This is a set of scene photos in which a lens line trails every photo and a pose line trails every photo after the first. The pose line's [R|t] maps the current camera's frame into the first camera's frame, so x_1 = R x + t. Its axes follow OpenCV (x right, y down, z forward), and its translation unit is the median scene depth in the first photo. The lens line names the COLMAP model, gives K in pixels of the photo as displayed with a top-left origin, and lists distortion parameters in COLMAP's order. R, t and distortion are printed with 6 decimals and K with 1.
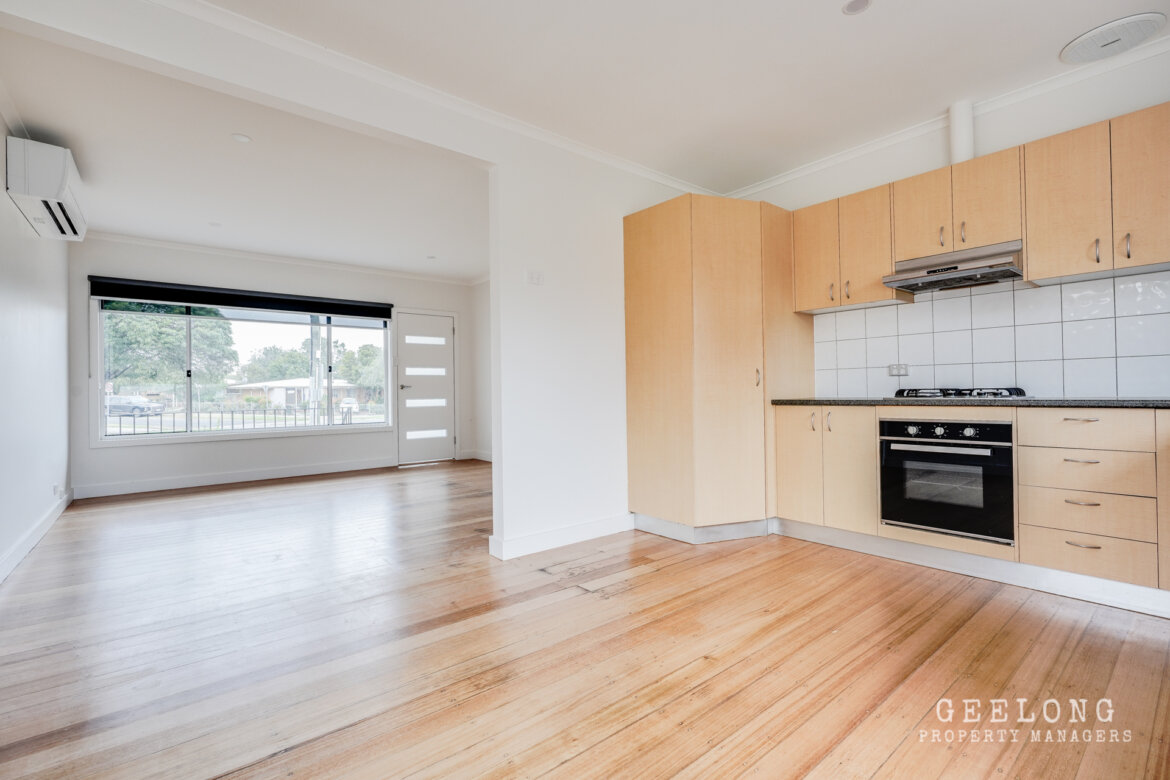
lens RADIAL K [[529.9, 0, 591.3], [0, 529.9, 385.8], [0, 0, 1]] dist [-0.002621, 0.000213]
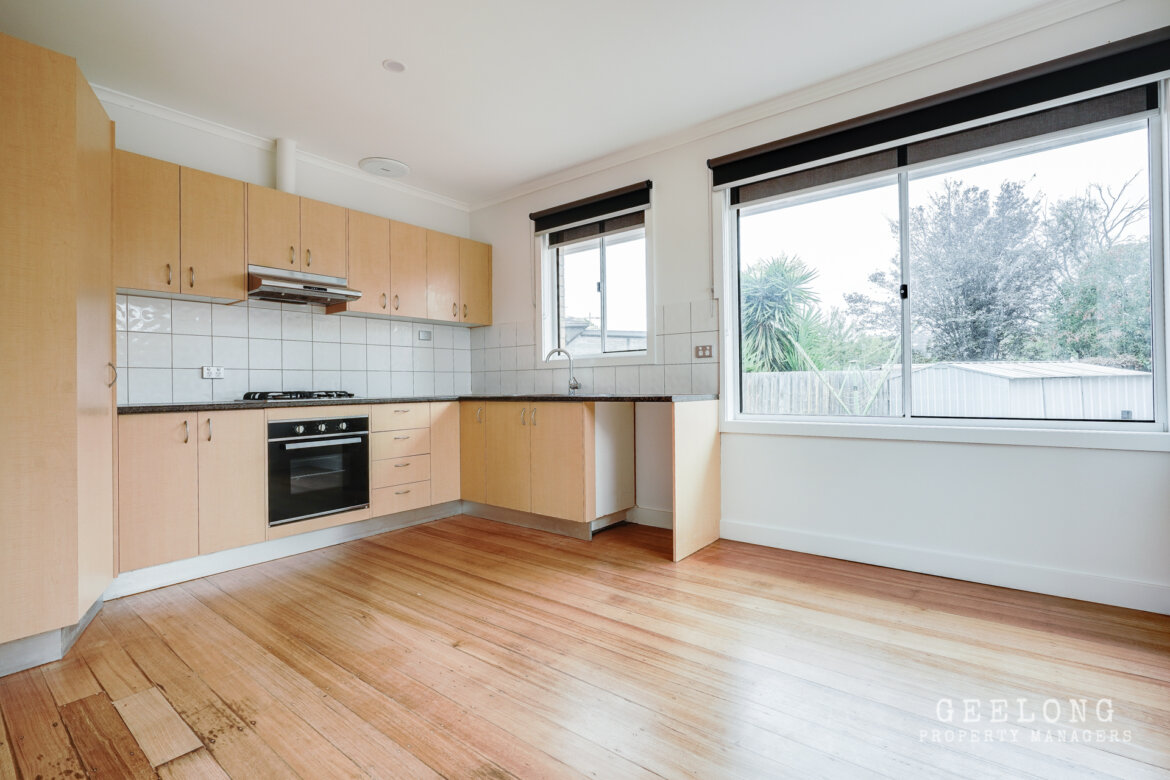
lens RADIAL K [[529.9, 0, 591.3], [0, 529.9, 385.8], [0, 0, 1]] dist [-0.002621, 0.000213]
pose [[-0.206529, 0.020065, 0.978235, -0.637211], [0.008817, 0.999787, -0.018646, 0.022358], [-0.978401, 0.004774, -0.206662, 0.710219]]
